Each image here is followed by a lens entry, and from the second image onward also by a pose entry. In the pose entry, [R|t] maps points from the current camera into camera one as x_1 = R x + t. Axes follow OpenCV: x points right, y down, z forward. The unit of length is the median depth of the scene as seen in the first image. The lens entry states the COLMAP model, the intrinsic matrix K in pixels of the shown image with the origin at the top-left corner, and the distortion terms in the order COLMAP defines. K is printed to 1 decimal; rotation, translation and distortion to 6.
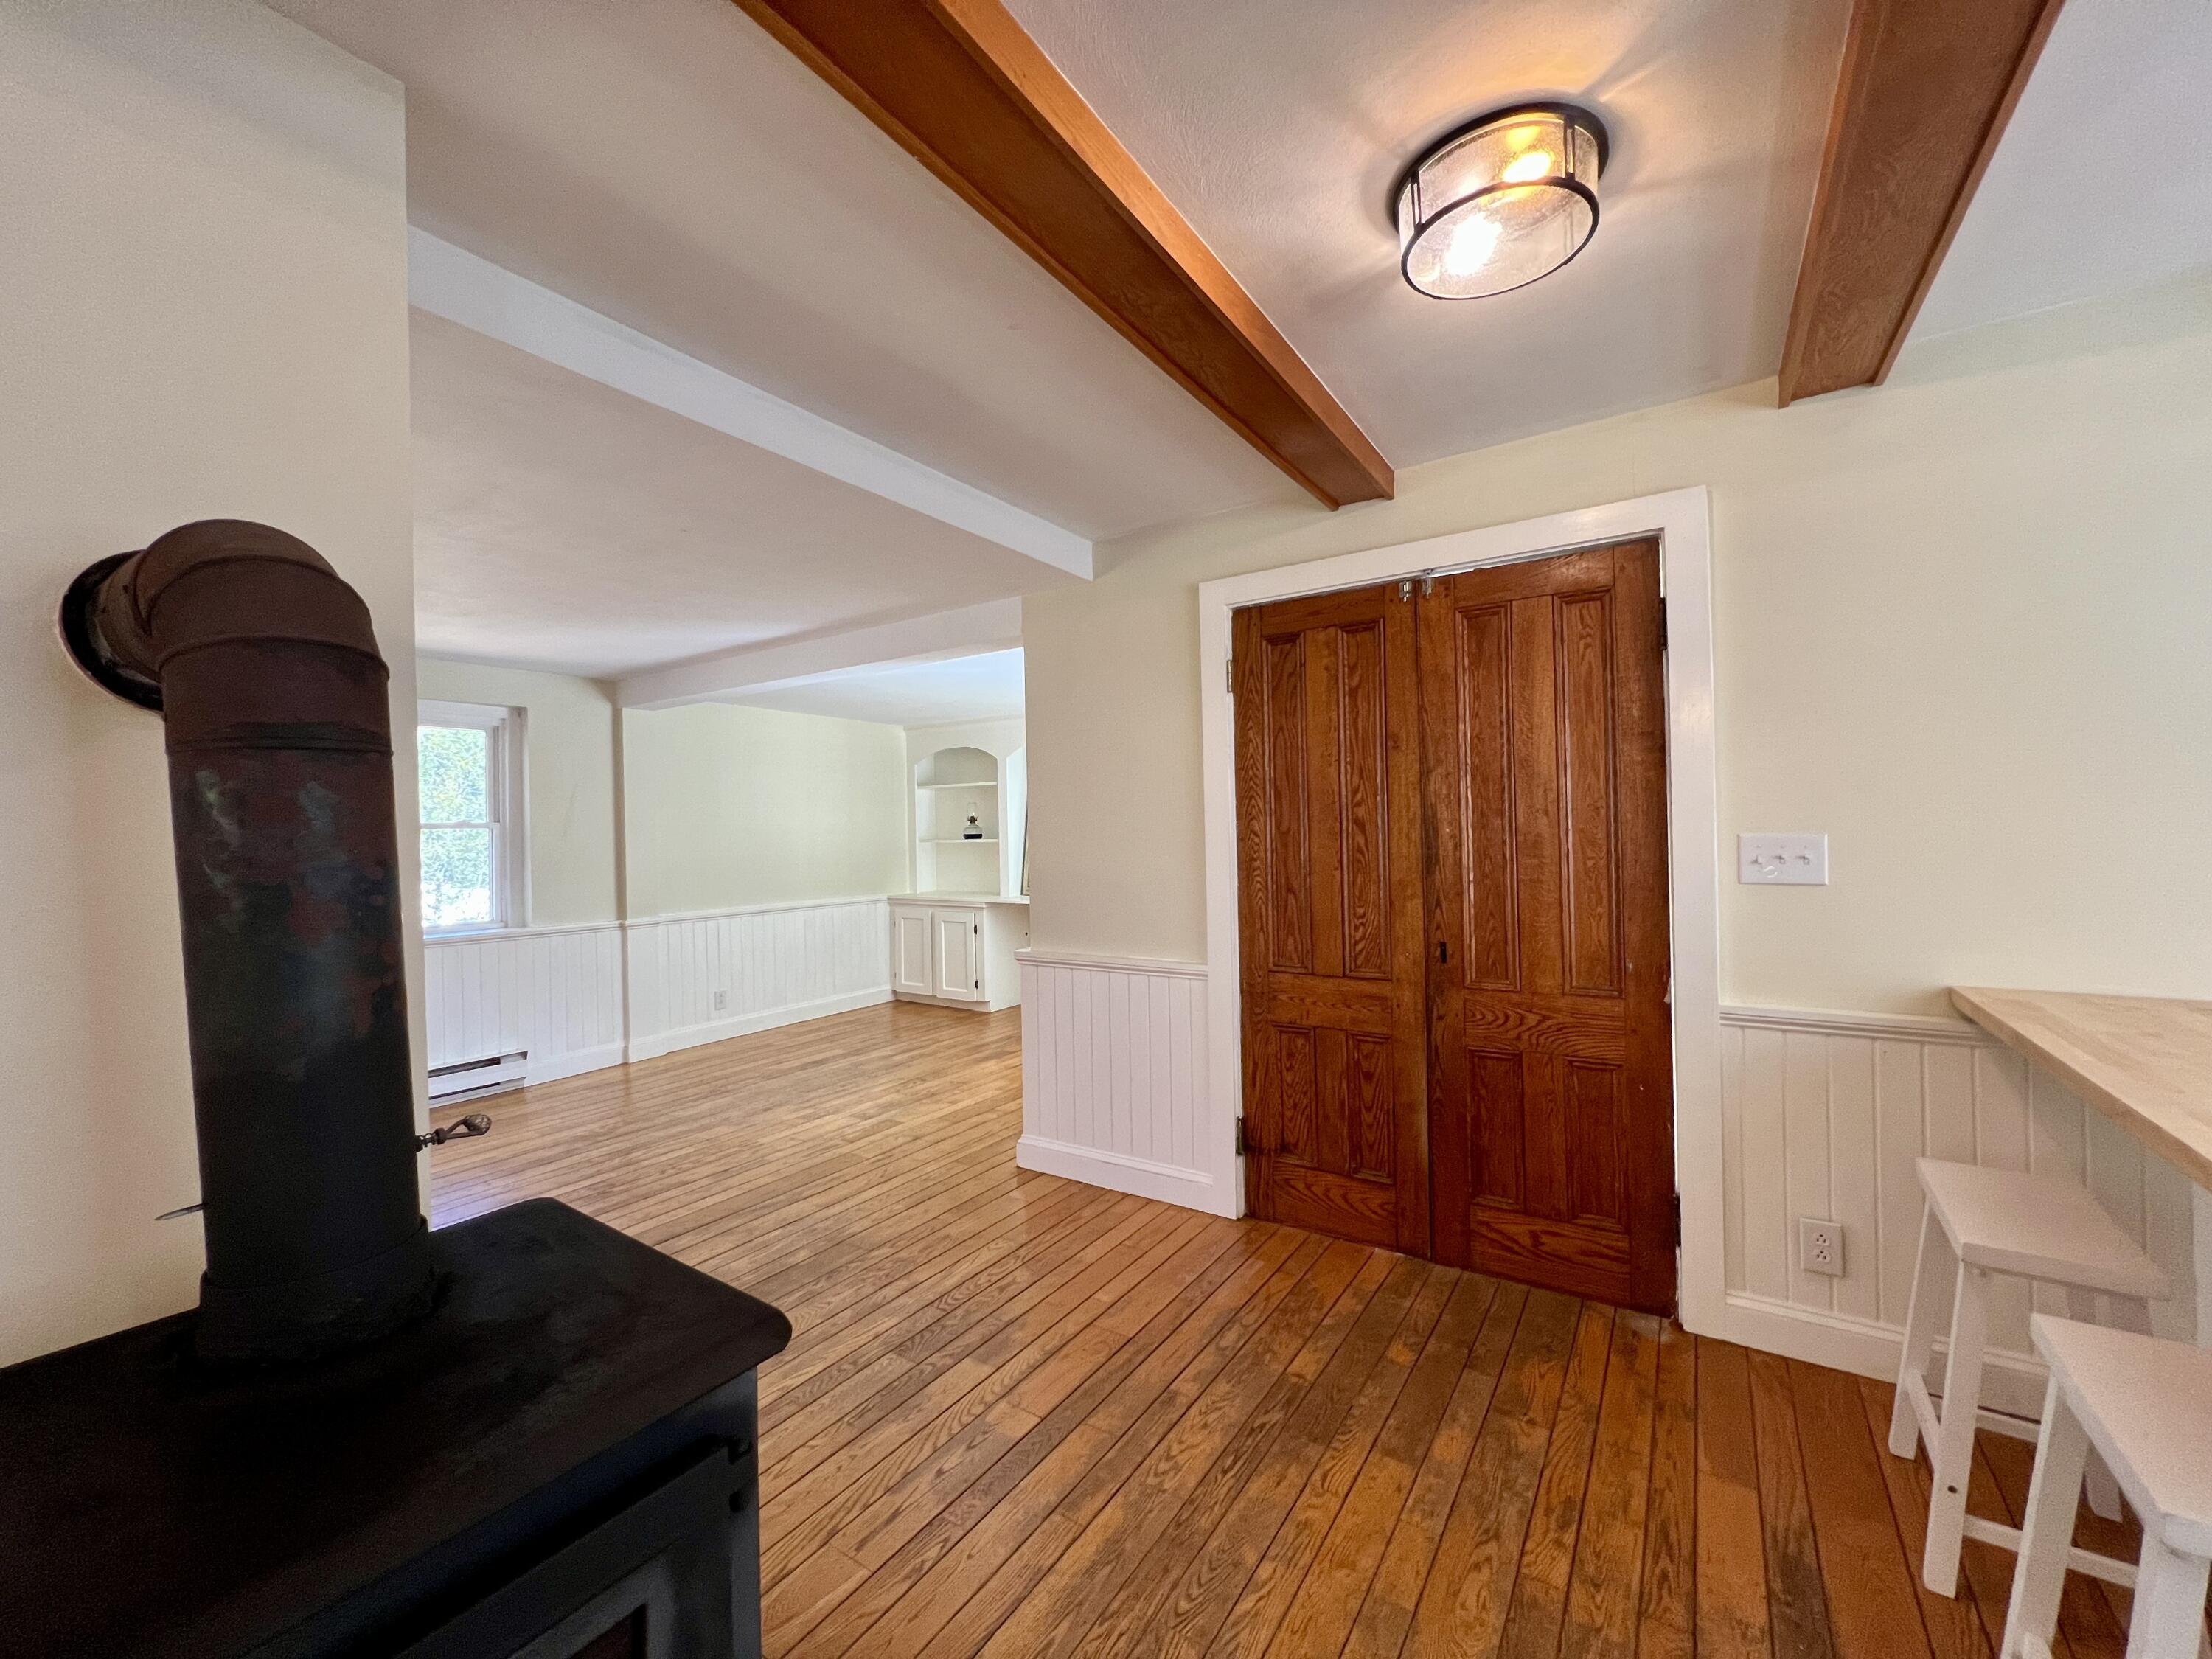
lens RADIAL K [[878.4, 0, 1091.6], [0, 878.4, 832.8], [0, 0, 1]] dist [0.000920, -0.000133]
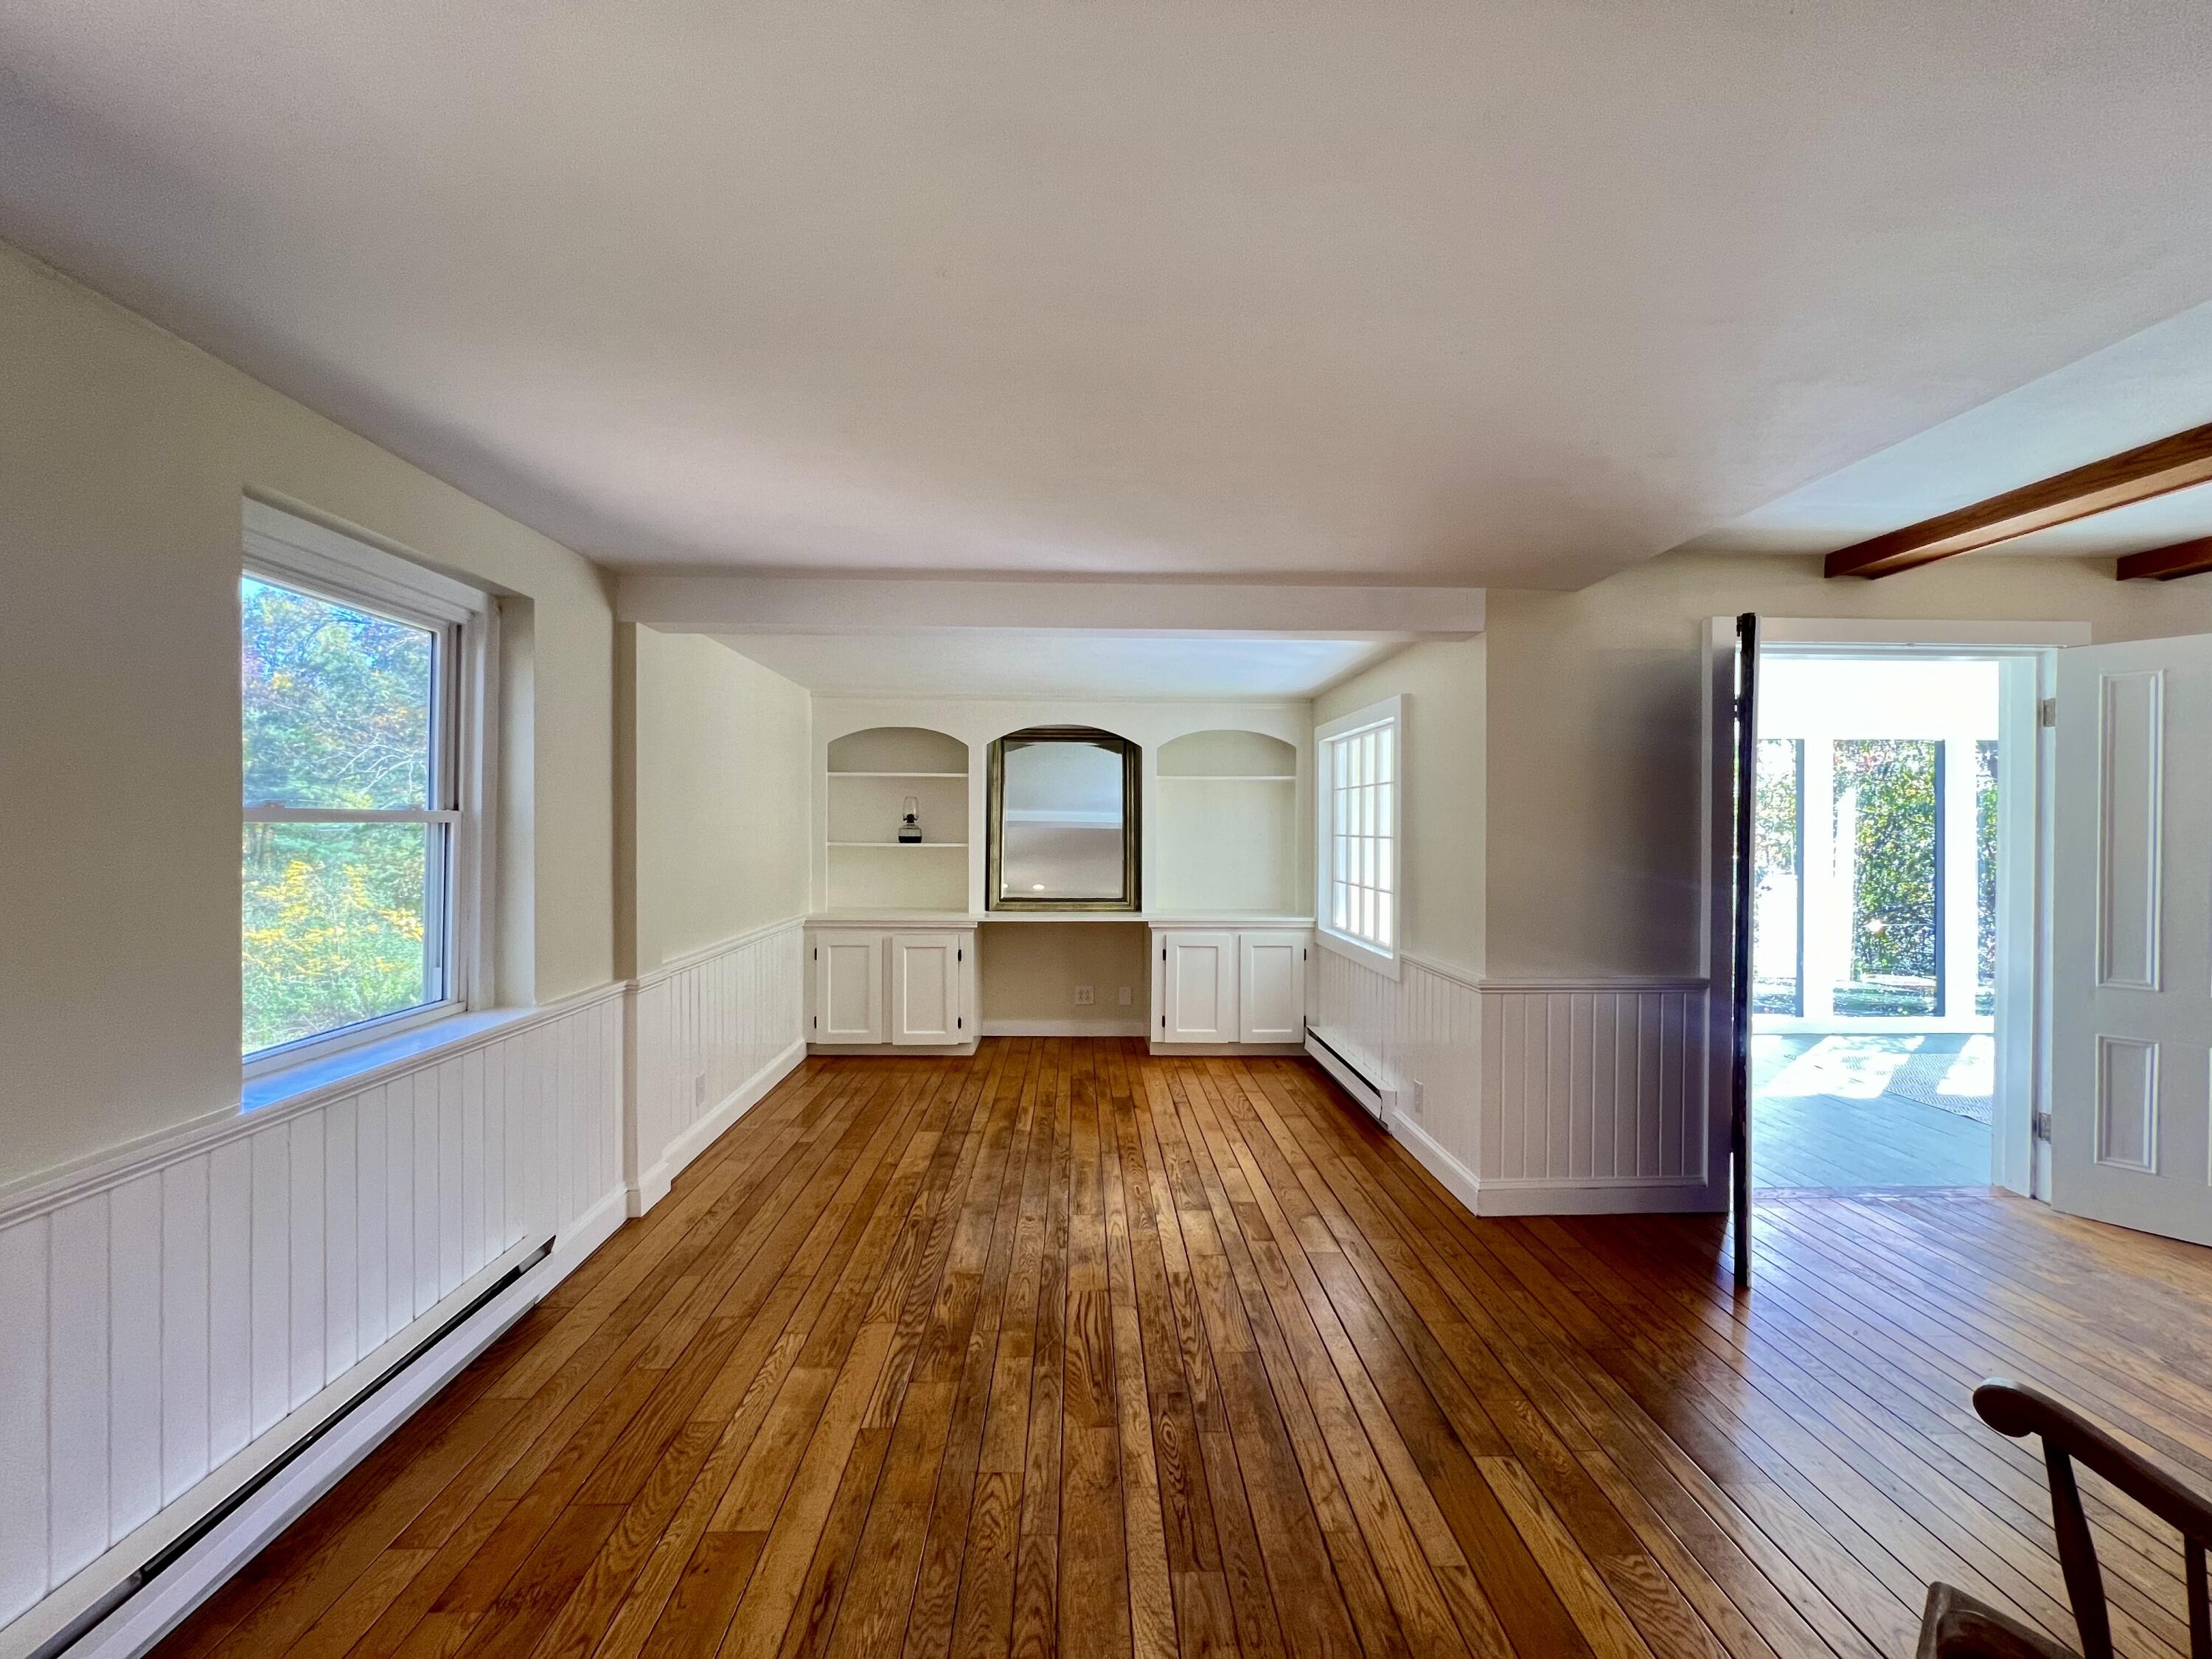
lens RADIAL K [[878.4, 0, 1100.5], [0, 878.4, 827.6], [0, 0, 1]] dist [0.000920, -0.000133]
pose [[0.805384, 0.020450, 0.592400, -0.726463], [-0.018257, 0.999786, -0.009692, -0.003239], [-0.592472, -0.003010, 0.805586, 0.386663]]
